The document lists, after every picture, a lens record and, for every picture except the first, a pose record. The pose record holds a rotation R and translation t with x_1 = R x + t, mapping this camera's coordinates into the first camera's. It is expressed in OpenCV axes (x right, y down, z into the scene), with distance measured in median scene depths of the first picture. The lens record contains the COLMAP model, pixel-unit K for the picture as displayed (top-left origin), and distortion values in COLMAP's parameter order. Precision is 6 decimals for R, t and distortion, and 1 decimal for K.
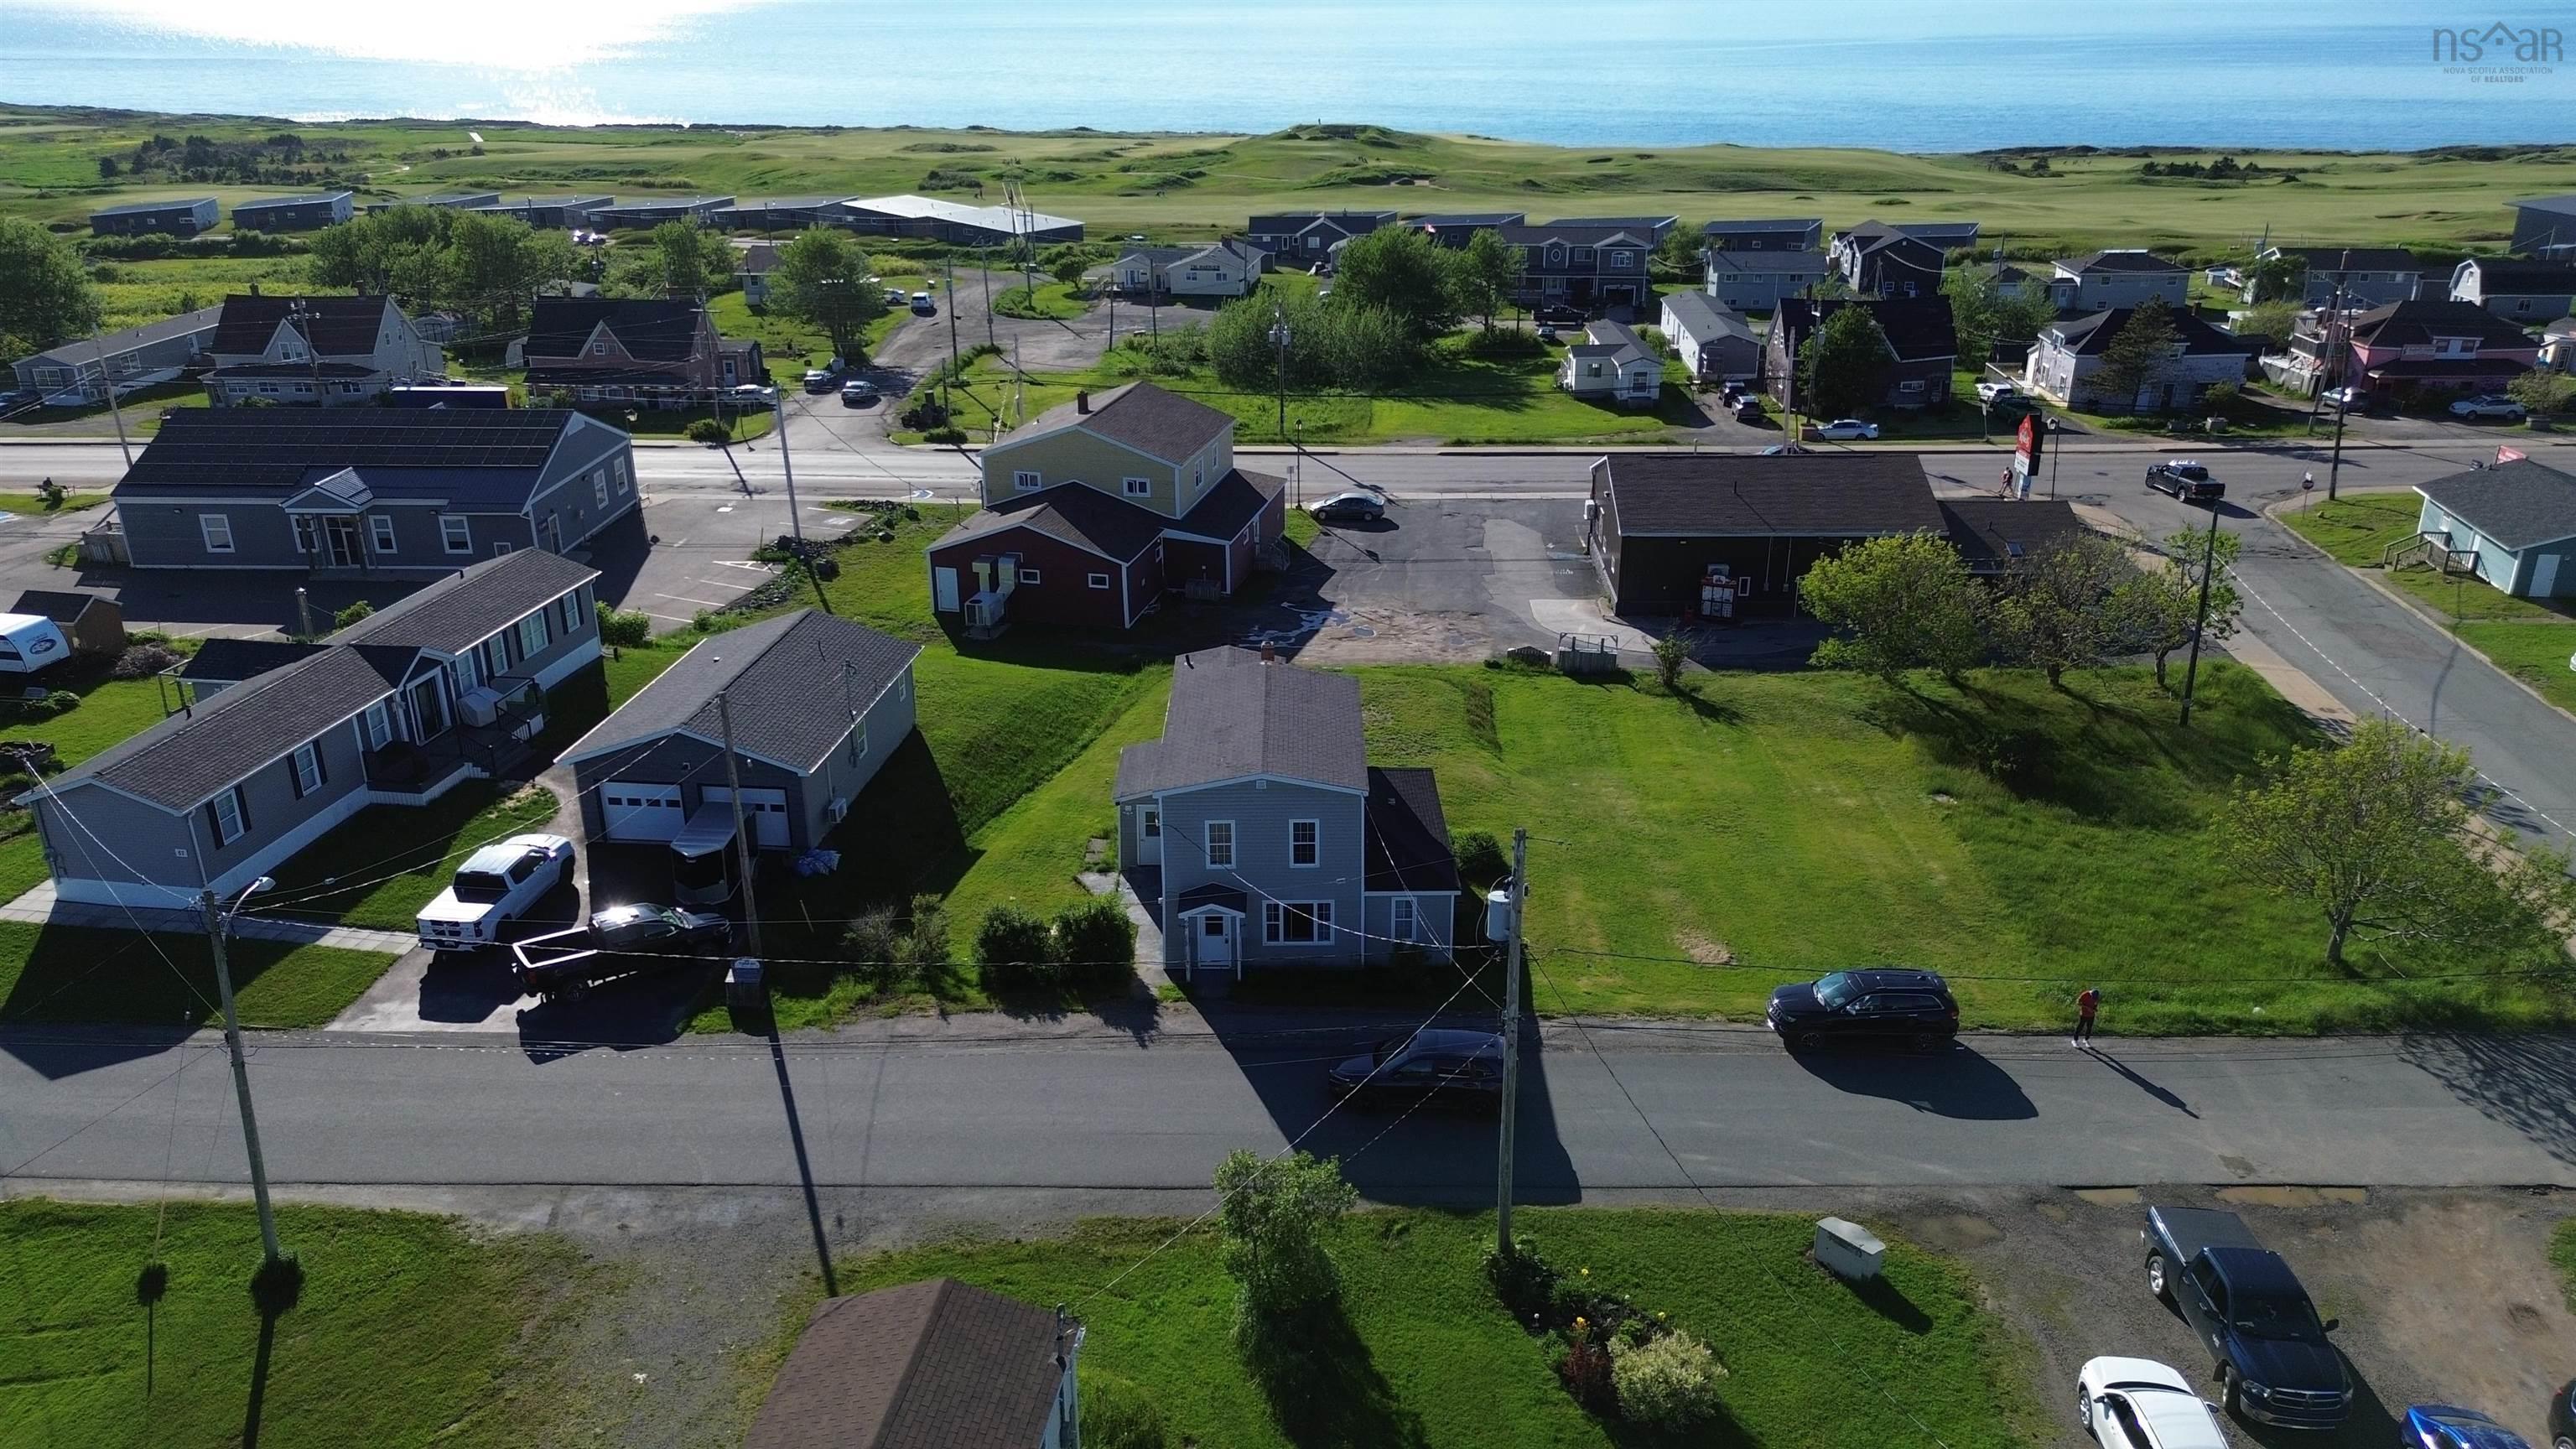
lens RADIAL K [[1823.0, 0, 1289.5], [0, 1823.0, 704.1], [0, 0, 1]] dist [0.063244, -0.062426]
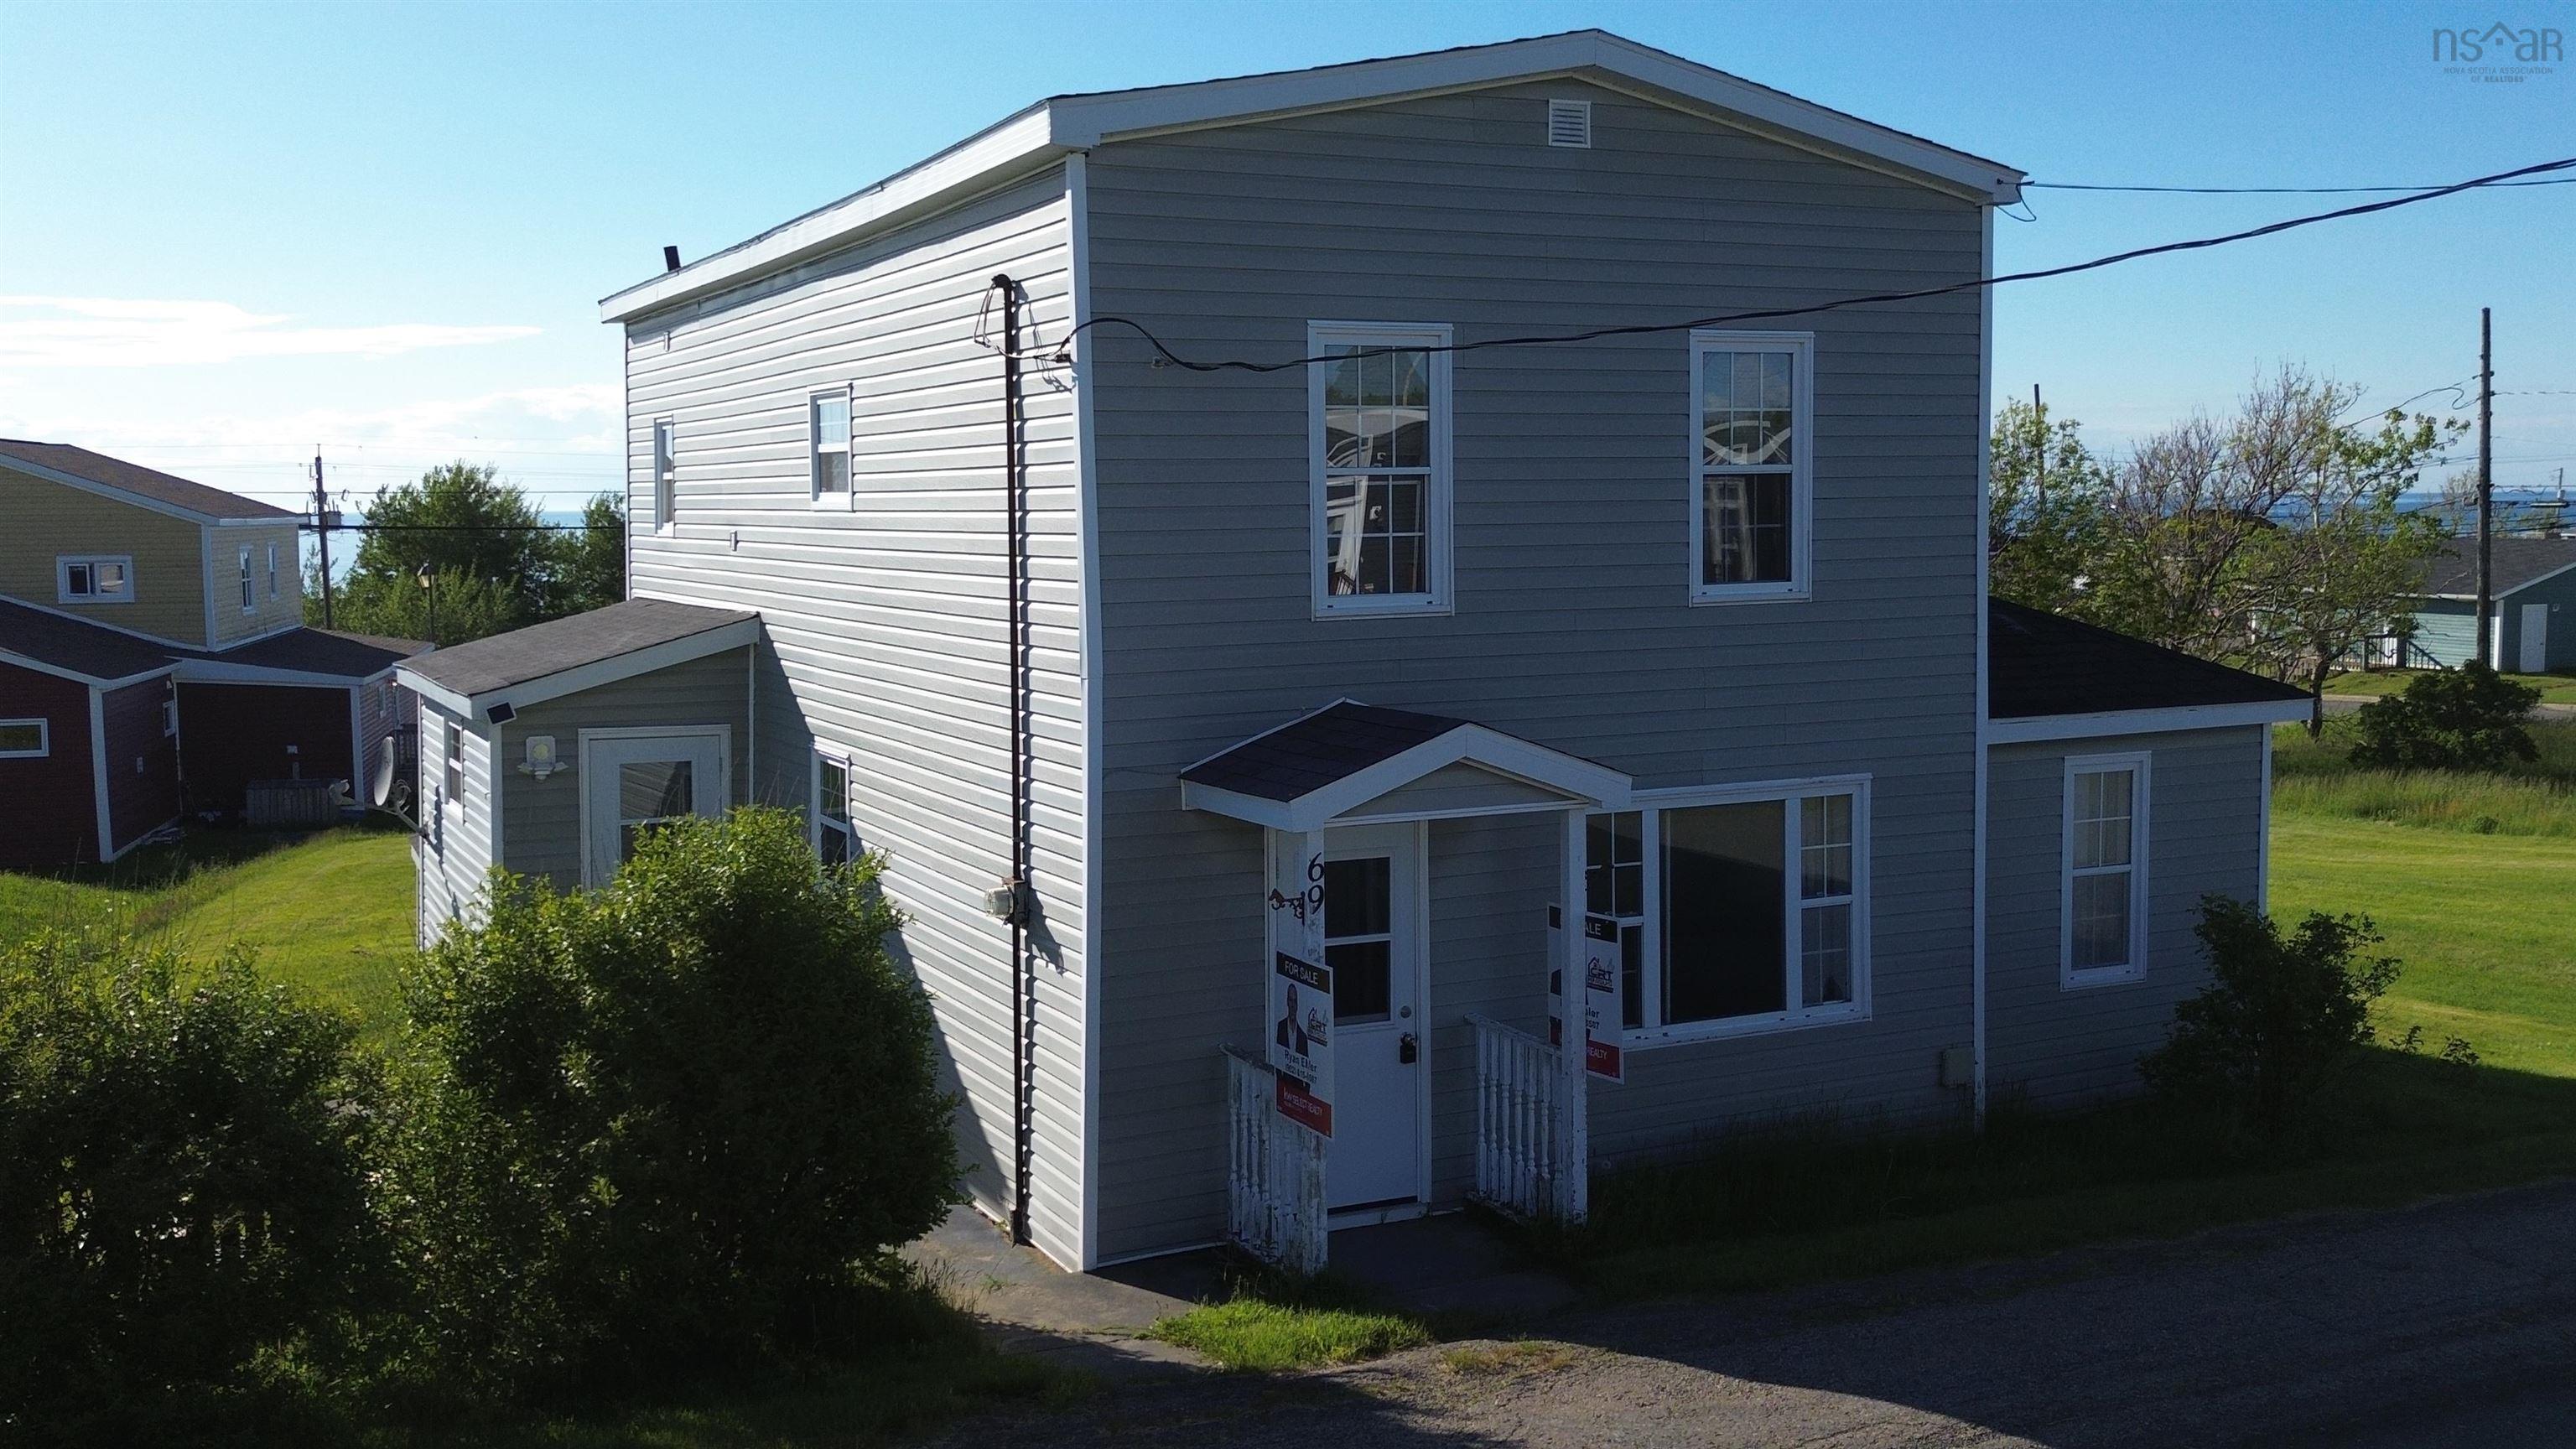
lens RADIAL K [[2376.8, 0, 1282.2], [0, 2376.8, 722.4], [0, 0, 1]] dist [0.049162, 0.000000]
pose [[0.897350, -0.043172, 0.439203, -0.081718], [0.165192, 0.955713, -0.243565, 0.084310], [-0.409237, 0.291116, 0.864741, 0.430451]]
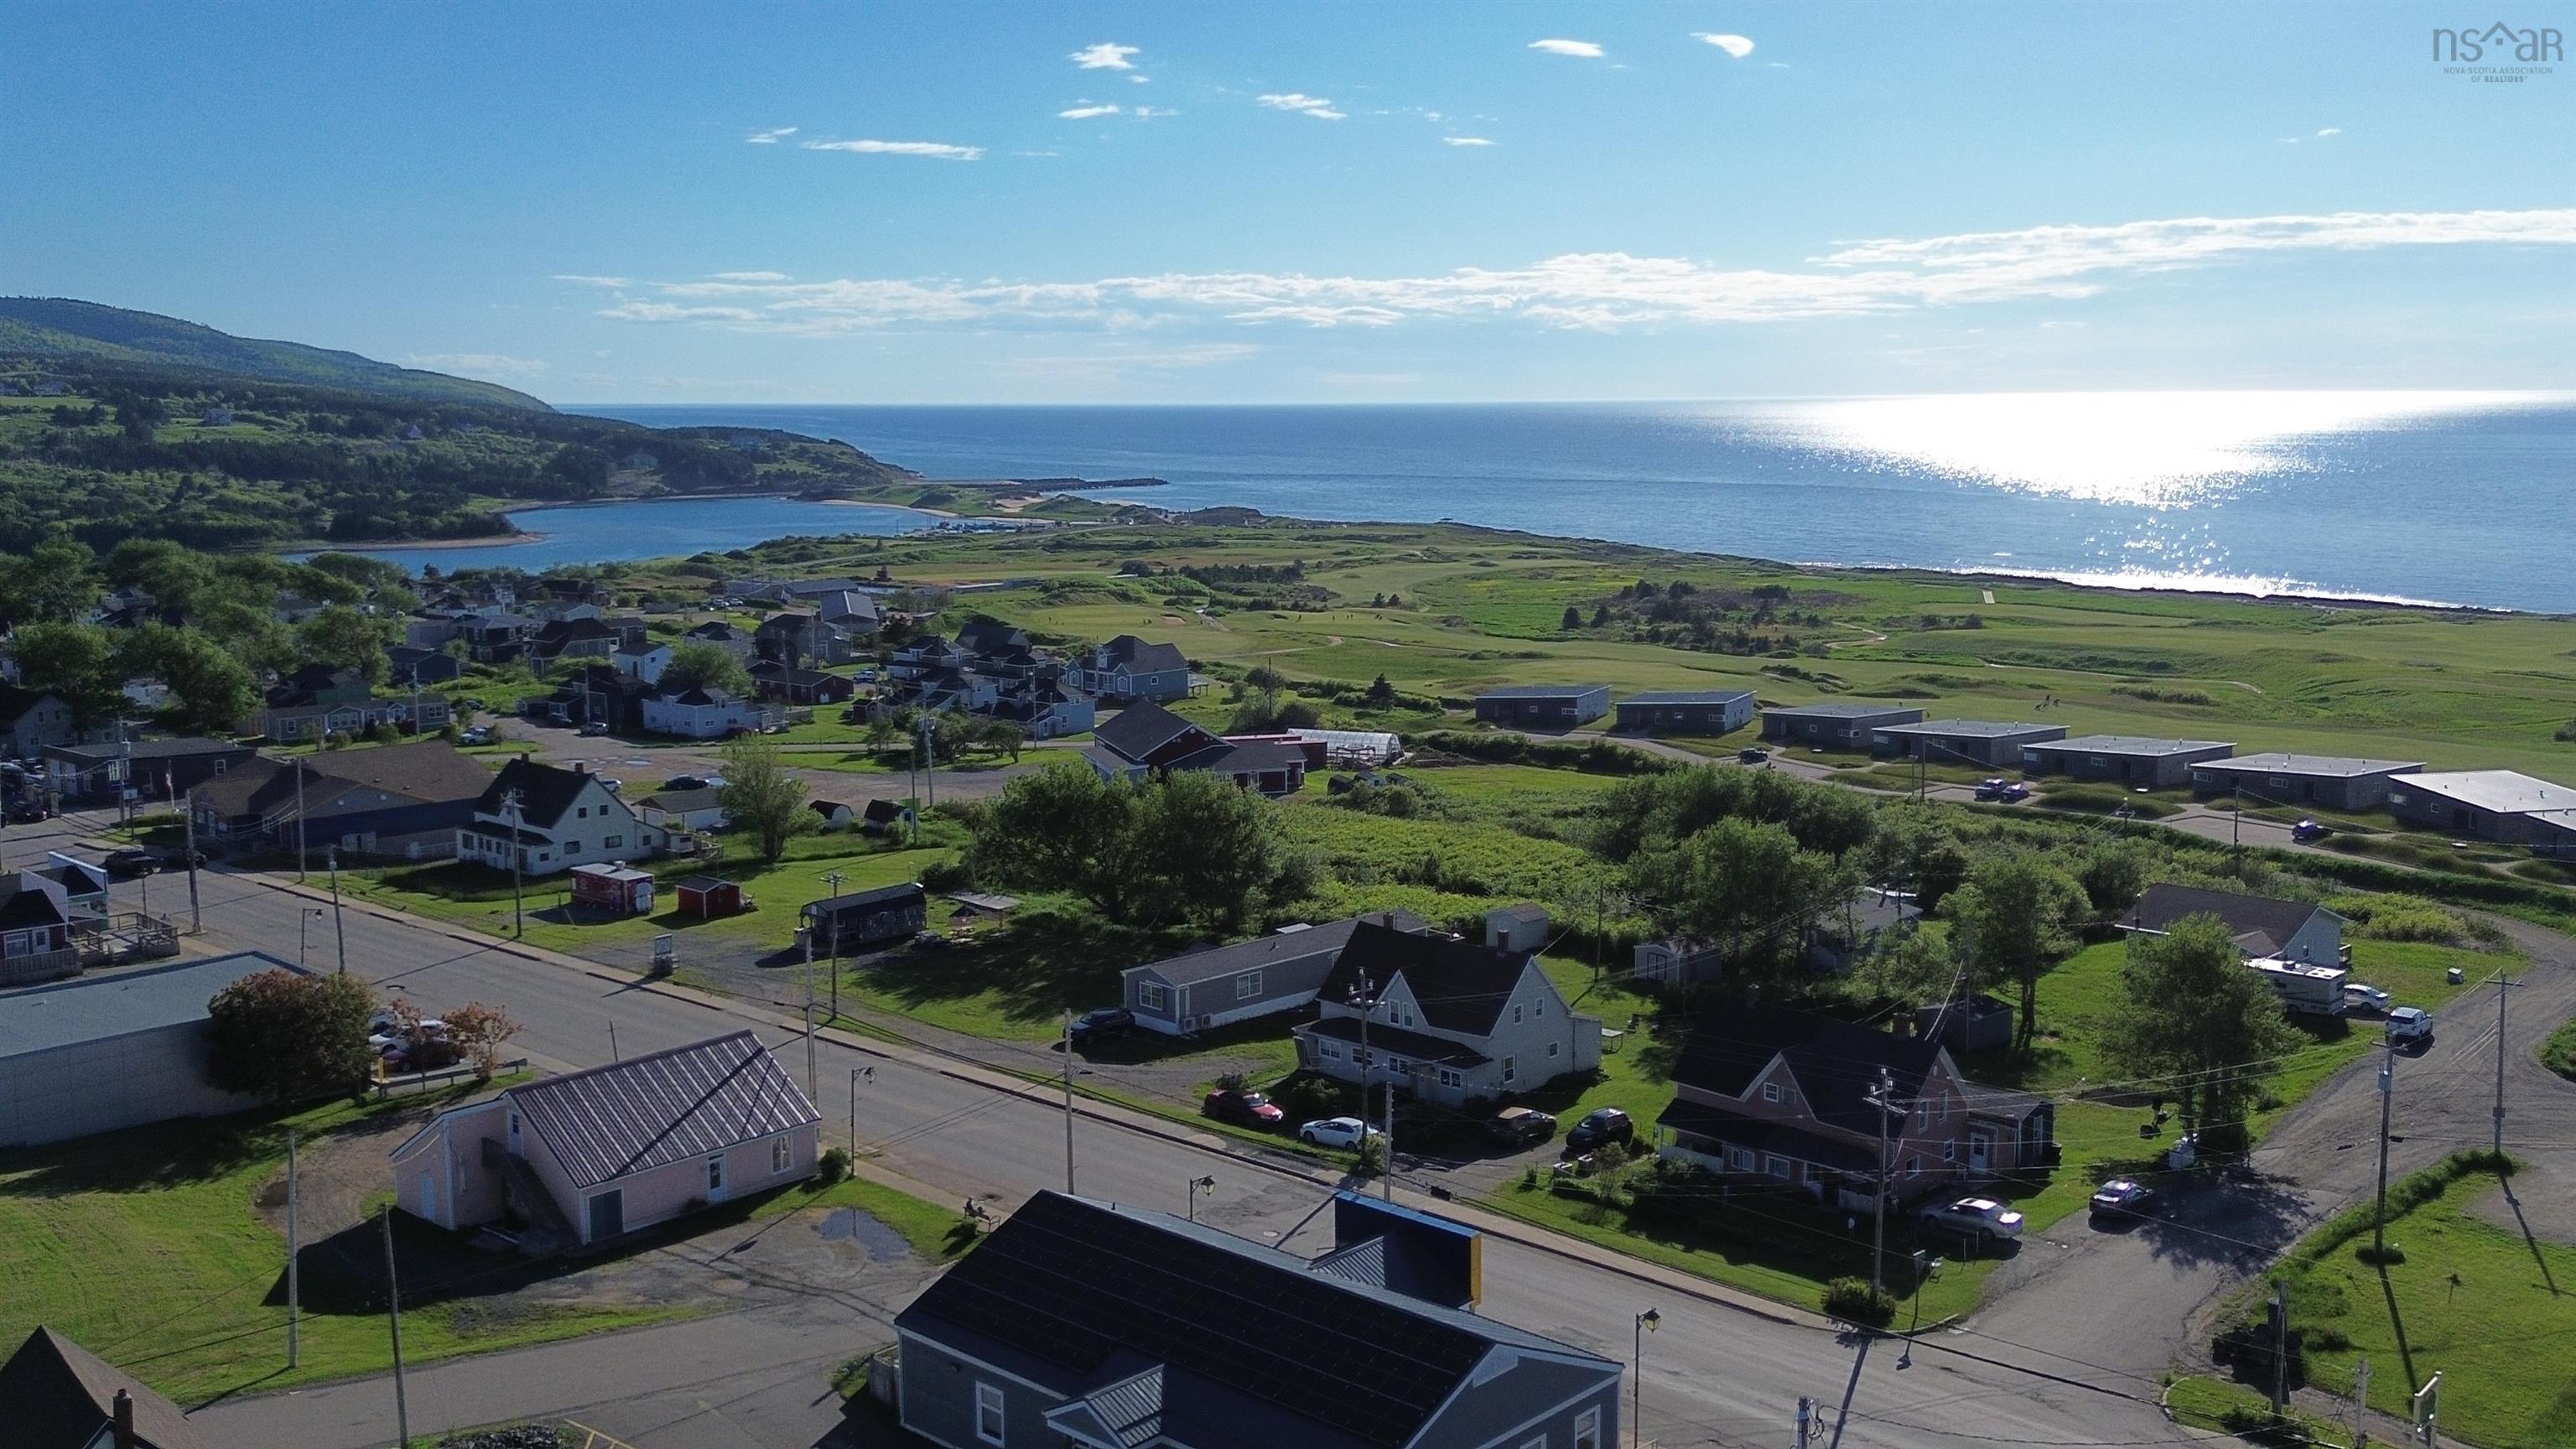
lens RADIAL K [[2376.8, 0, 1269.7], [0, 2376.8, 731.1], [0, 0, 1]] dist [0.049162, 0.000000]
pose [[0.755363, 0.094054, -0.648522, 0.031274], [-0.240307, 0.960460, -0.140602, -0.234029], [0.609656, 0.262050, 0.748098, 0.359785]]
